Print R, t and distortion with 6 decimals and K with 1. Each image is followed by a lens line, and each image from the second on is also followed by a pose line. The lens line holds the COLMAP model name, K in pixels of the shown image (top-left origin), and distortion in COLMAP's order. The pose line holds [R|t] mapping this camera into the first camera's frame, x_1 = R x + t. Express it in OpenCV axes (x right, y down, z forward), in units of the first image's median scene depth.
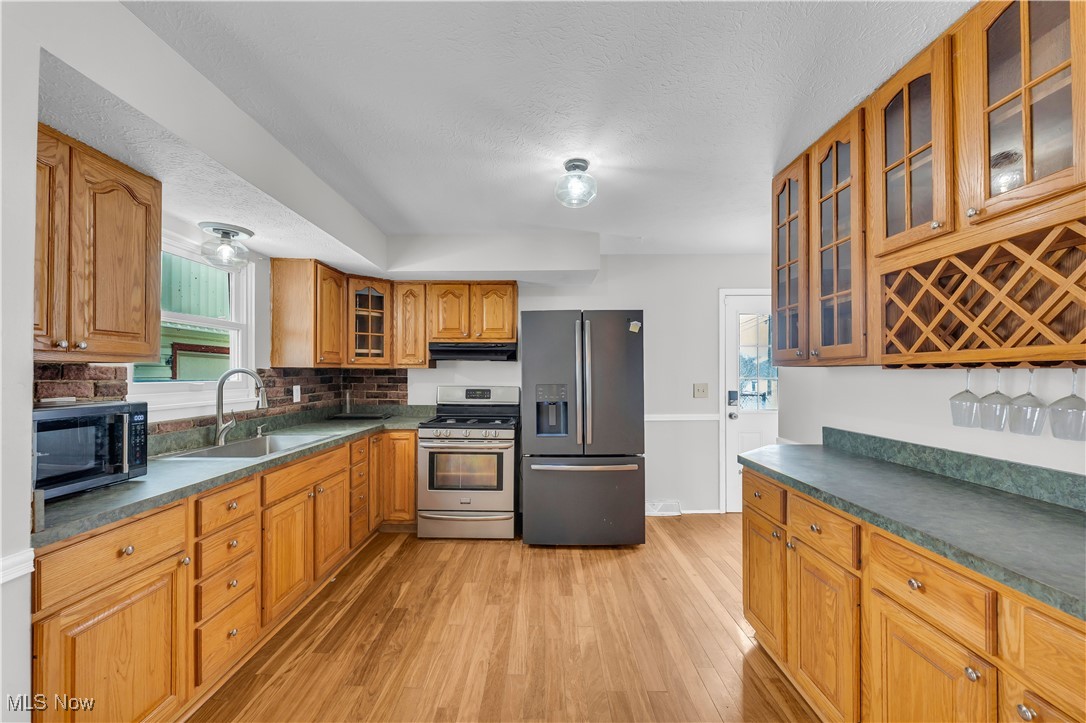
lens RADIAL K [[443.1, 0, 541.0], [0, 443.1, 365.7], [0, 0, 1]] dist [-0.000877, -0.000096]
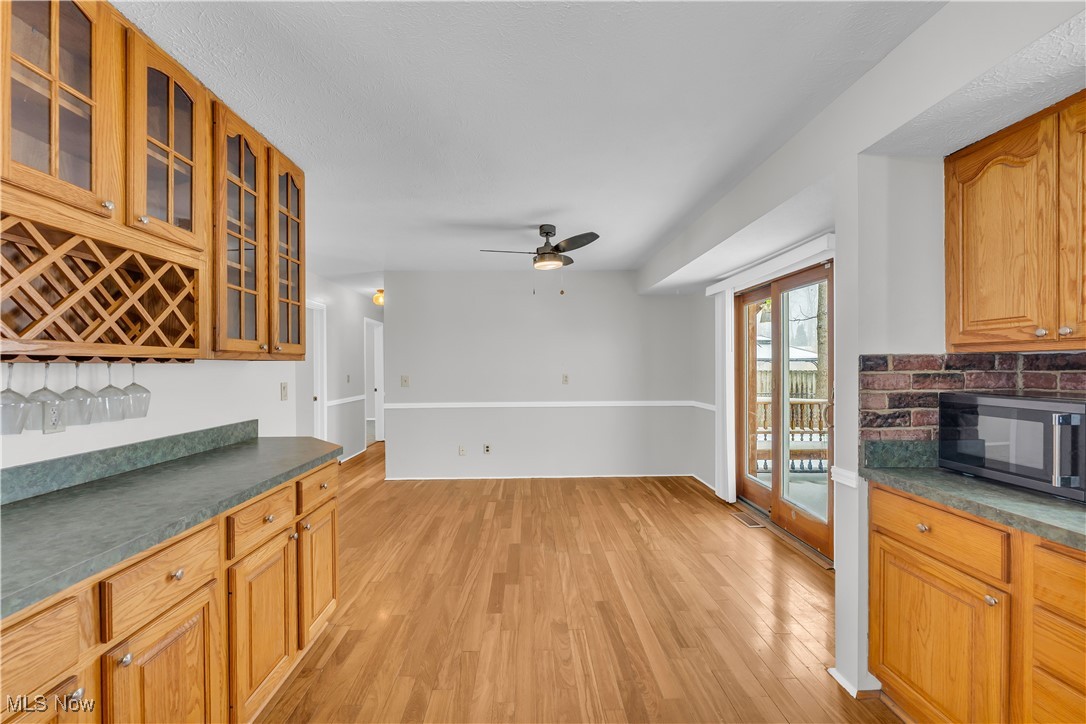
lens RADIAL K [[443.1, 0, 545.1], [0, 443.1, 364.1], [0, 0, 1]] dist [-0.000877, -0.000096]
pose [[-0.999359, 0.004265, -0.035551, 0.022781], [0.004801, 0.999876, -0.015026, 0.029818], [0.035483, -0.015187, -0.999255, 2.071767]]
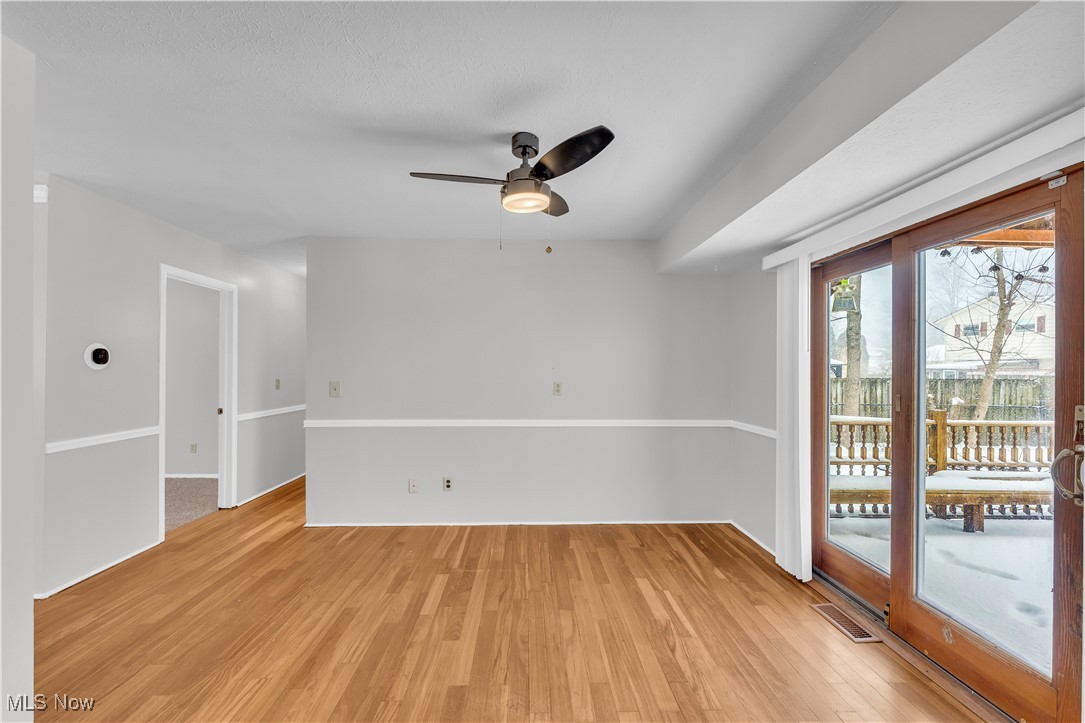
lens RADIAL K [[442.6, 0, 539.7], [0, 442.6, 366.6], [0, 0, 1]] dist [-0.000877, -0.000096]
pose [[-0.999559, -0.005704, -0.029143, -0.023919], [-0.005191, 0.999831, -0.017648, 0.024185], [0.029239, -0.017489, -0.999419, 1.668131]]
